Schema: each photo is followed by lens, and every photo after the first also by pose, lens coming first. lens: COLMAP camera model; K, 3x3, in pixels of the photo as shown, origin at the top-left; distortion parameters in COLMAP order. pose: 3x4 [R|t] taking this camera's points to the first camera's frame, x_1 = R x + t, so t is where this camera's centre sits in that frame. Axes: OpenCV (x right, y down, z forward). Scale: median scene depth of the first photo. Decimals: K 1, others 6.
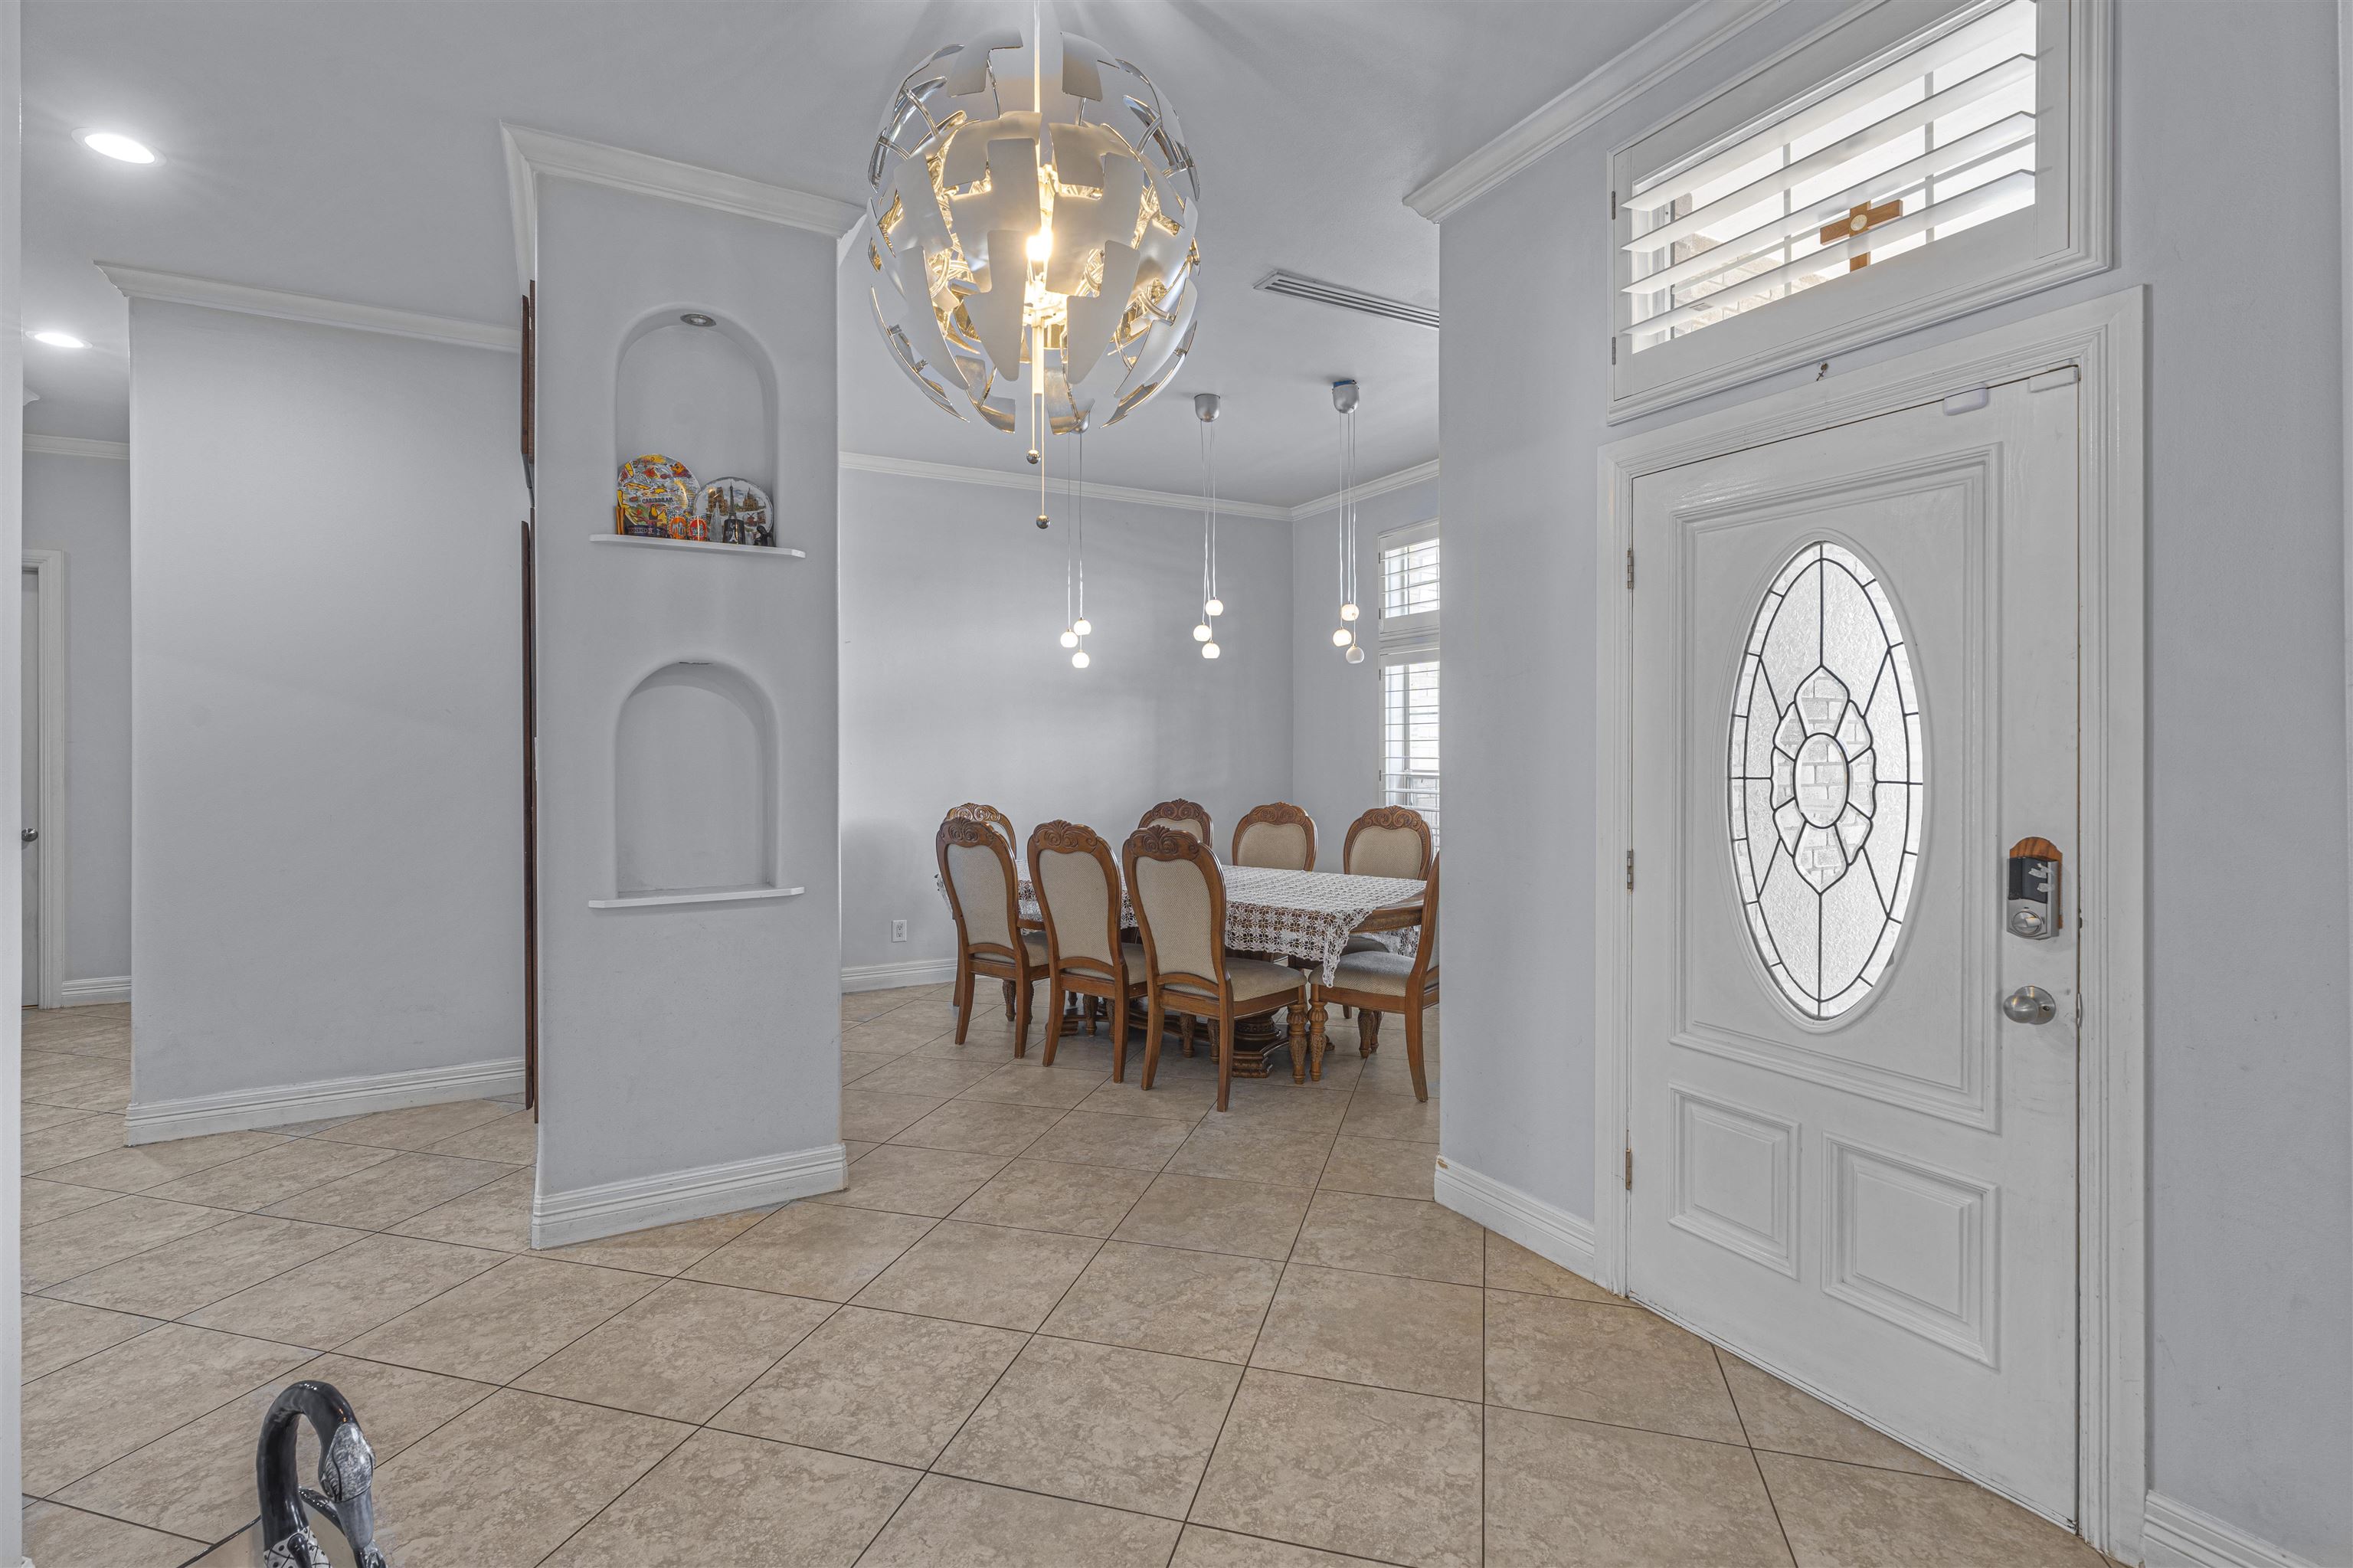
lens RADIAL K [[1074.2, 0, 1174.7], [0, 1074.2, 771.9], [0, 0, 1]] dist [0.001126, 0.000645]
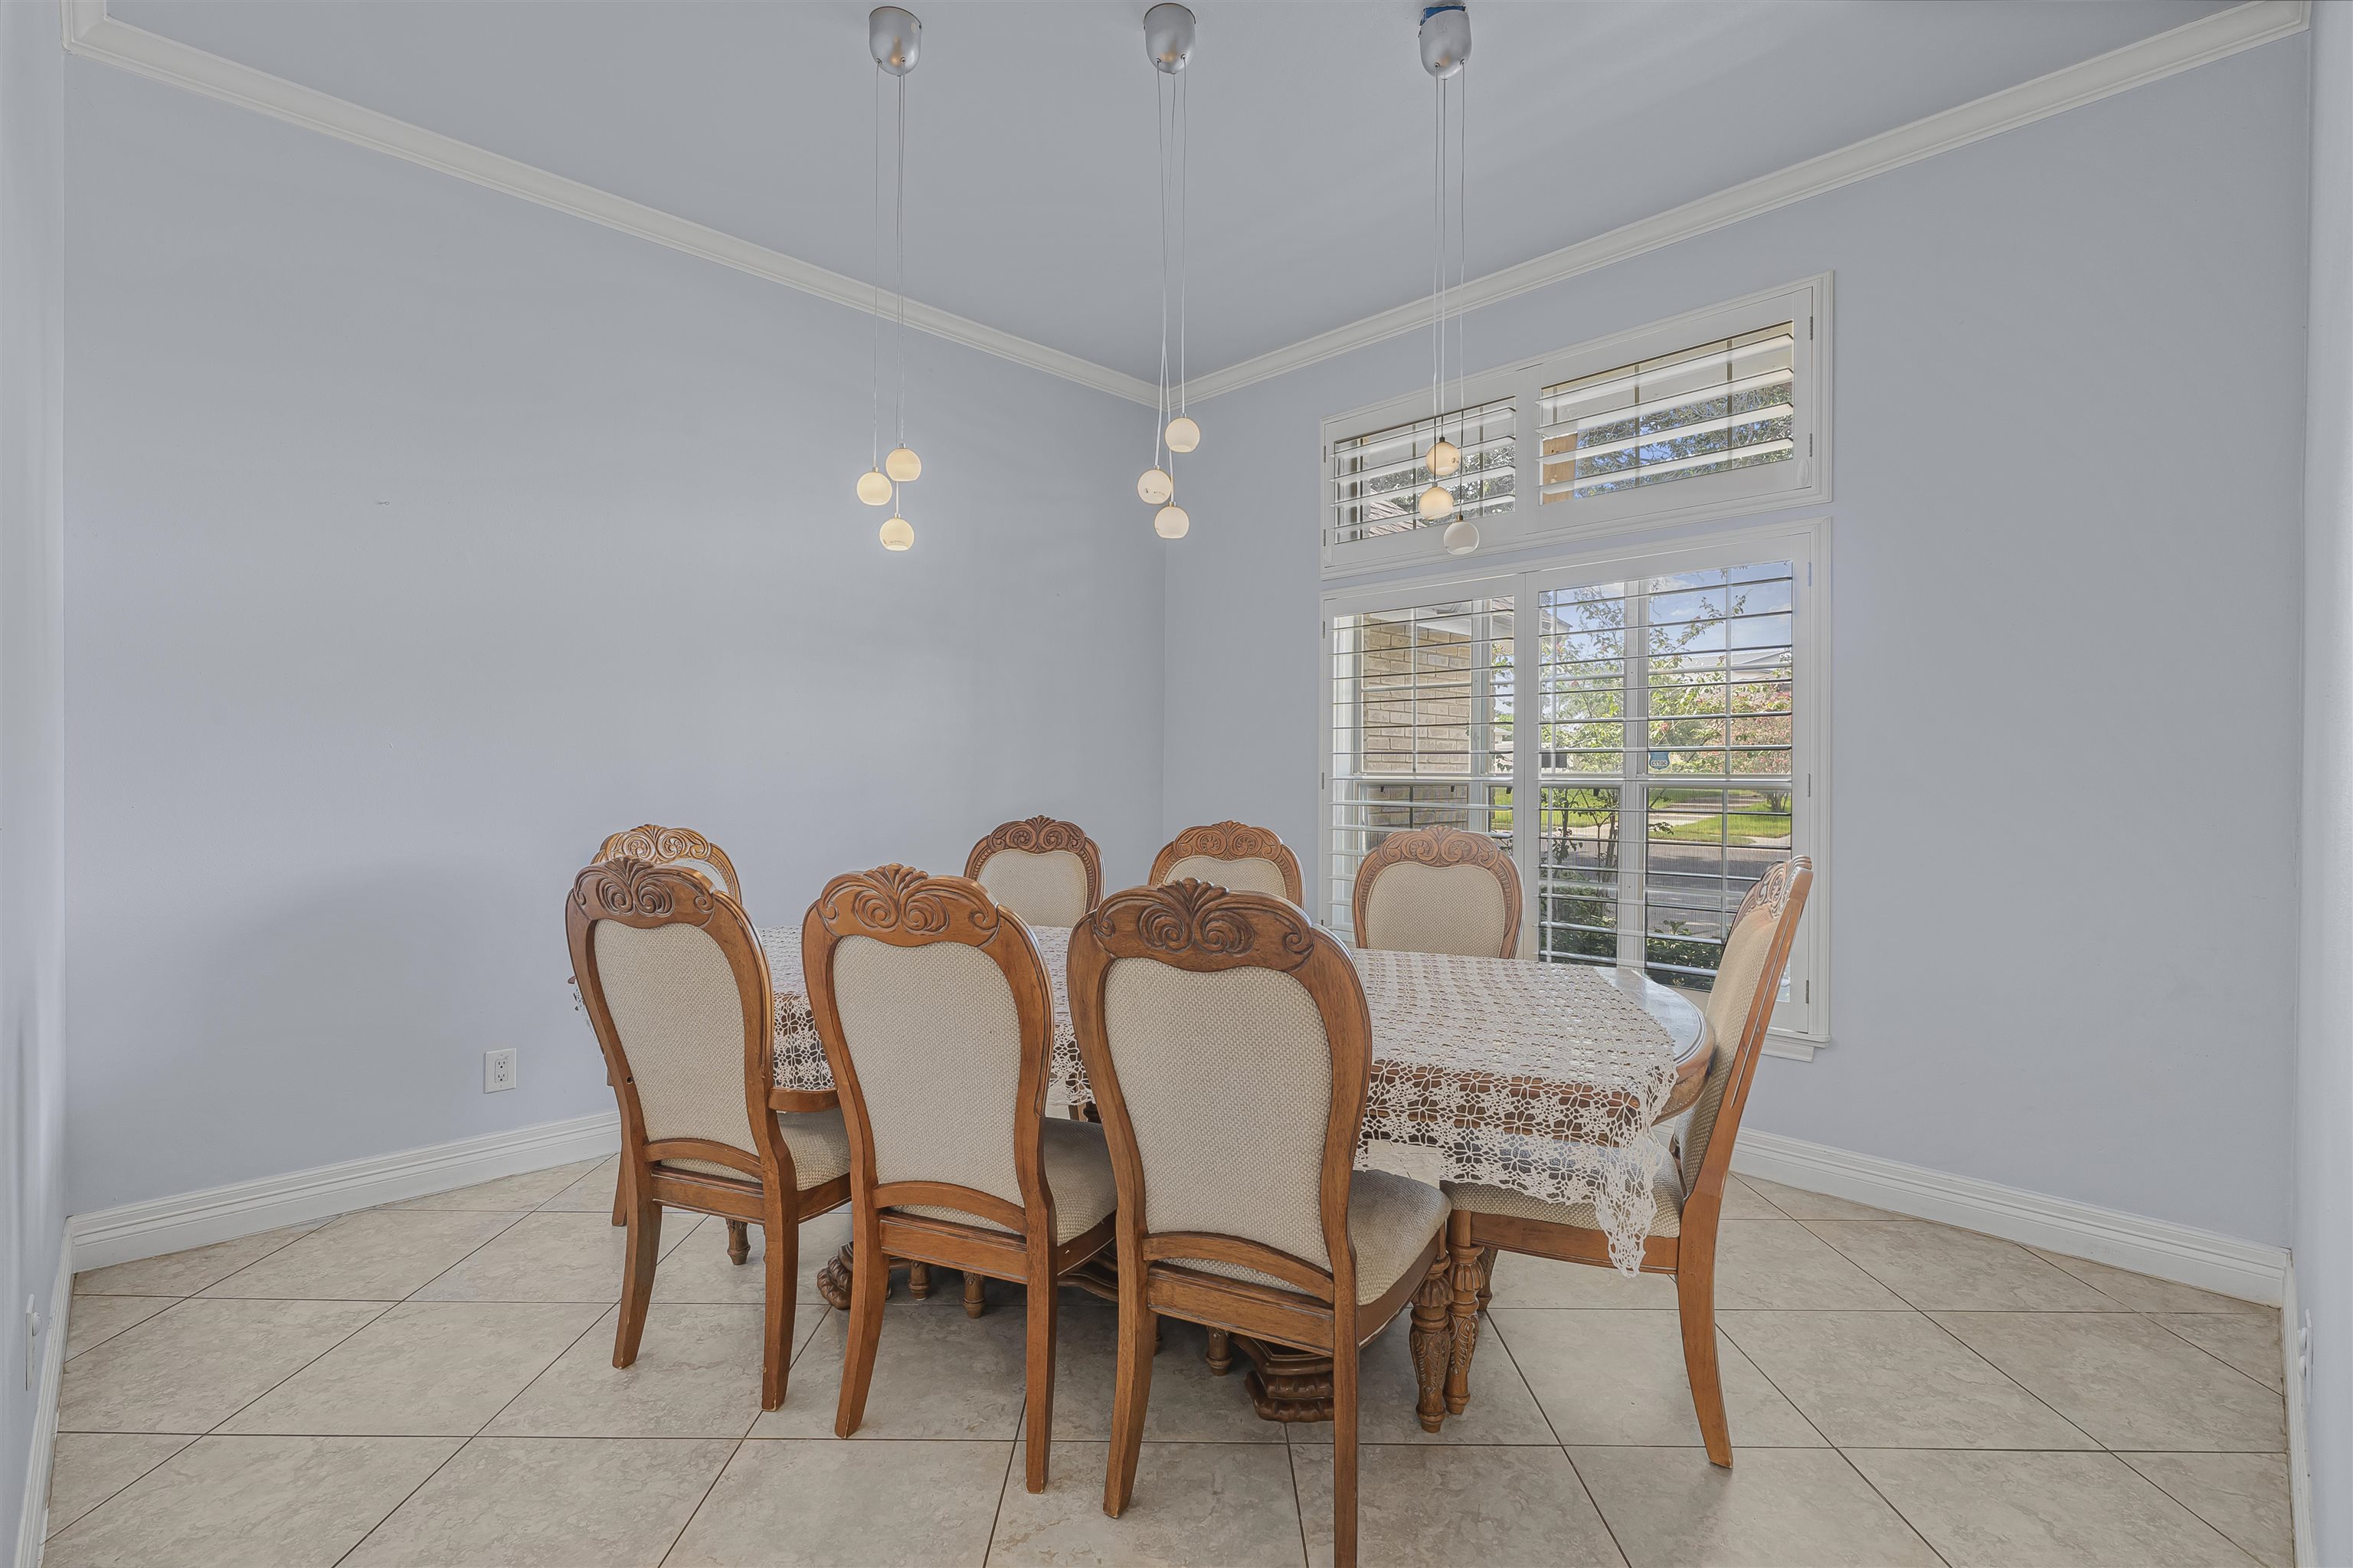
lens RADIAL K [[1074.2, 0, 1179.0], [0, 1074.2, 794.0], [0, 0, 1]] dist [0.001126, 0.000645]
pose [[0.963283, 0.003892, 0.268461, -0.102987], [-0.004361, 0.999990, 0.001150, 0.015704], [-0.268454, -0.002279, 0.963290, 0.528763]]
